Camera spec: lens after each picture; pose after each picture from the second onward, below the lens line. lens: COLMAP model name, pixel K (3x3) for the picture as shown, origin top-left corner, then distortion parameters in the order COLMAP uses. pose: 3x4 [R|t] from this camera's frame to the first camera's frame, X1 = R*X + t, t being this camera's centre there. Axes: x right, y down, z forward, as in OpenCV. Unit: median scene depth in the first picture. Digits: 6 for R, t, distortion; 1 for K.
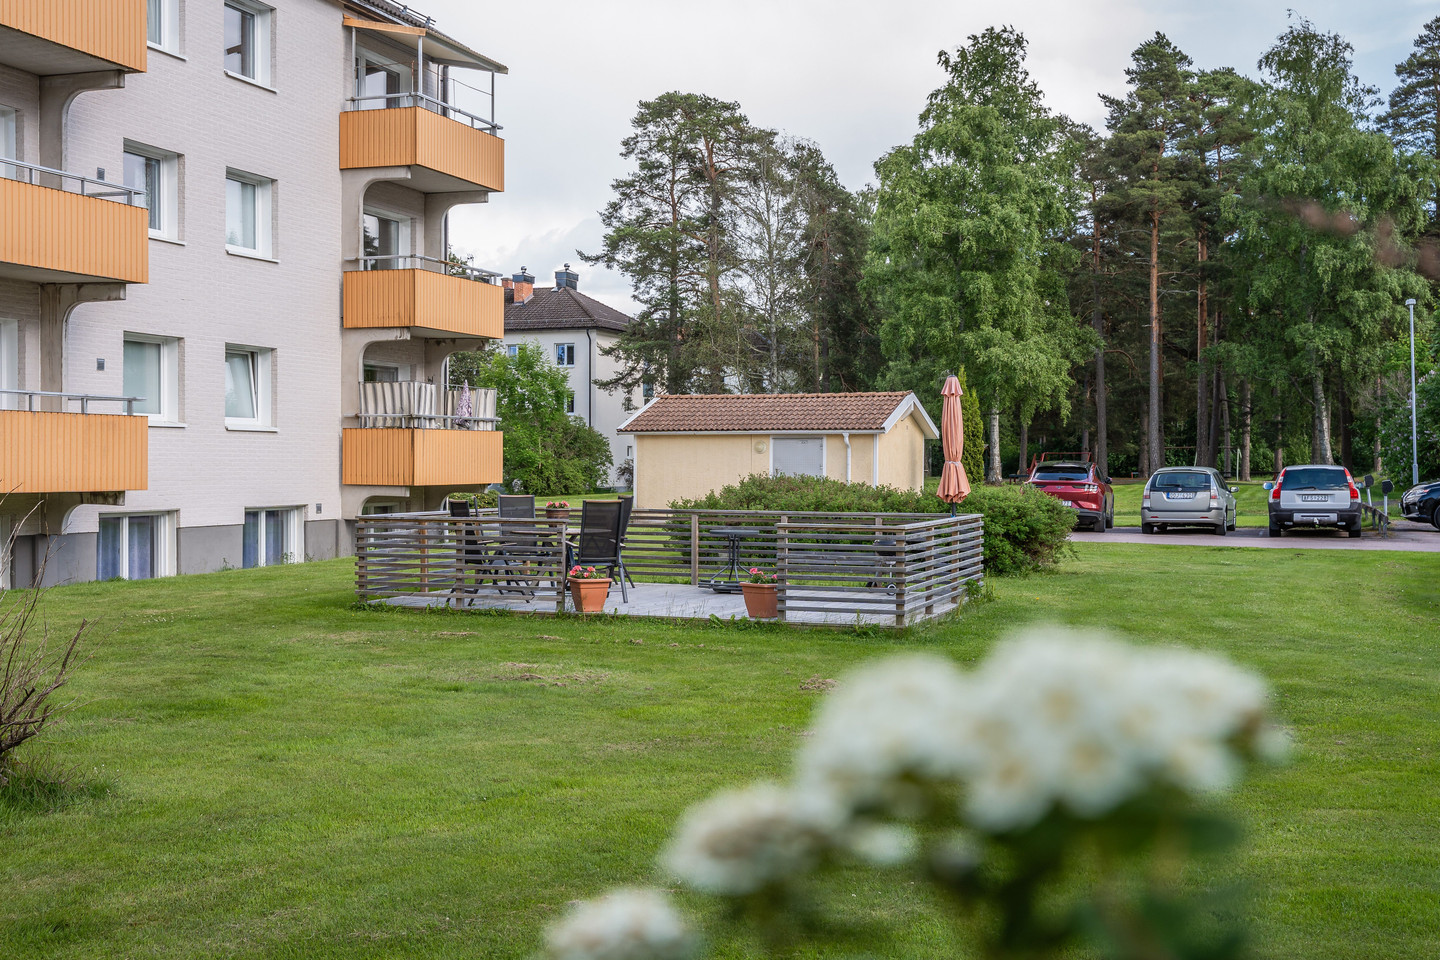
lens RADIAL K [[1628.2, 0, 720.2], [0, 1628.2, 479.4], [0, 0, 1]] dist [0.008548, 0.000000]
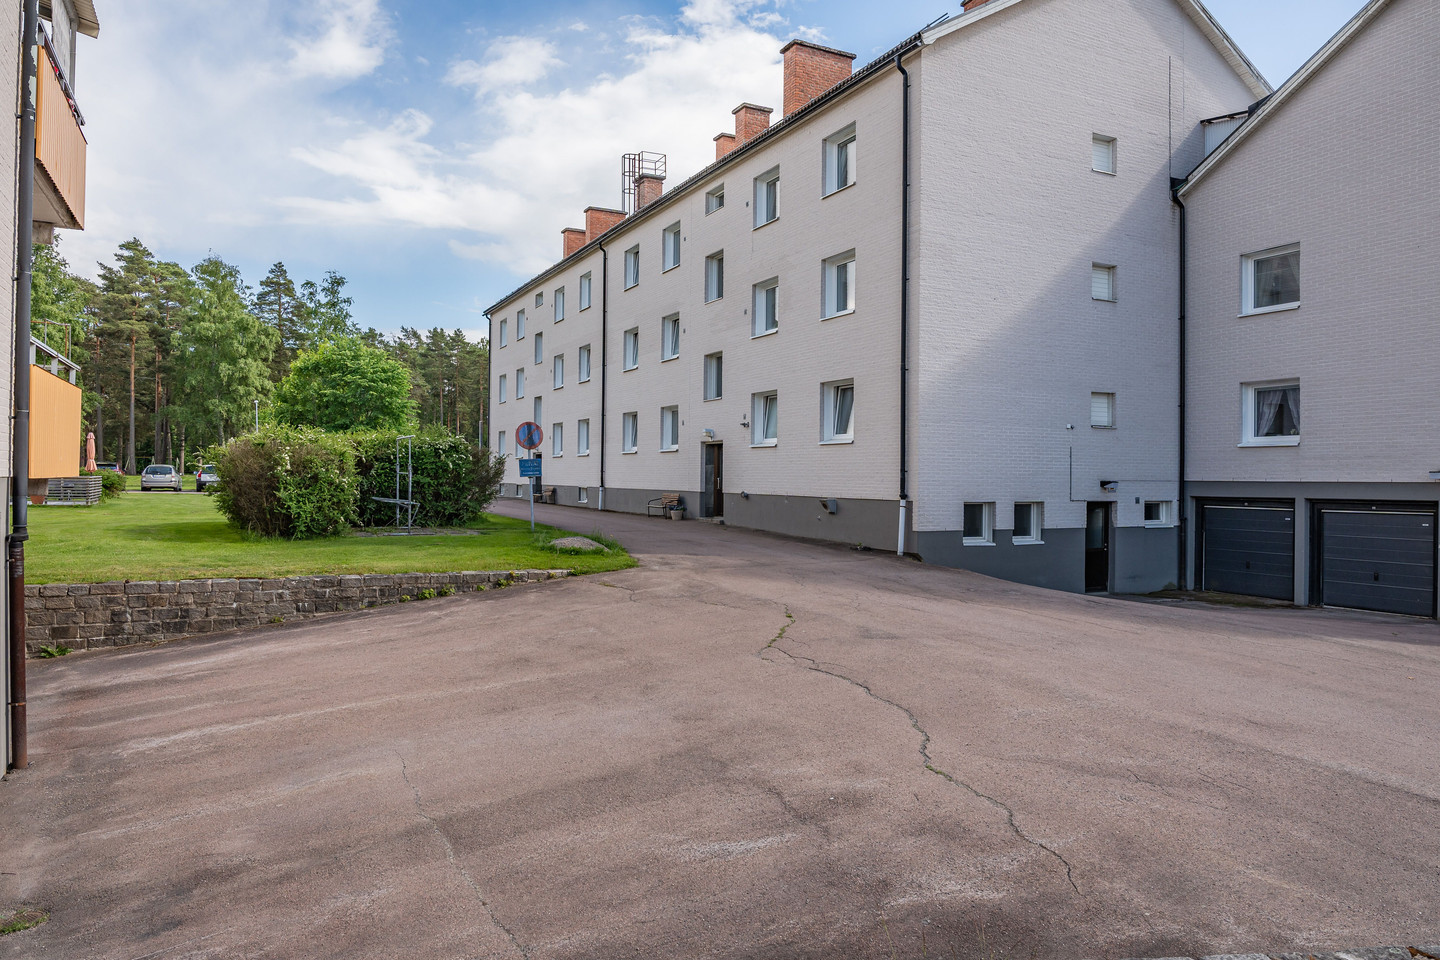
lens RADIAL K [[1003.3, 0, 721.6], [0, 1003.3, 480.4], [0, 0, 1]] dist [-0.001881, -0.004809]
pose [[0.688787, 0.008653, 0.724912, -0.119922], [-0.008428, 0.999957, -0.003928, 0.007595], [-0.724914, -0.003405, 0.688831, -0.345772]]
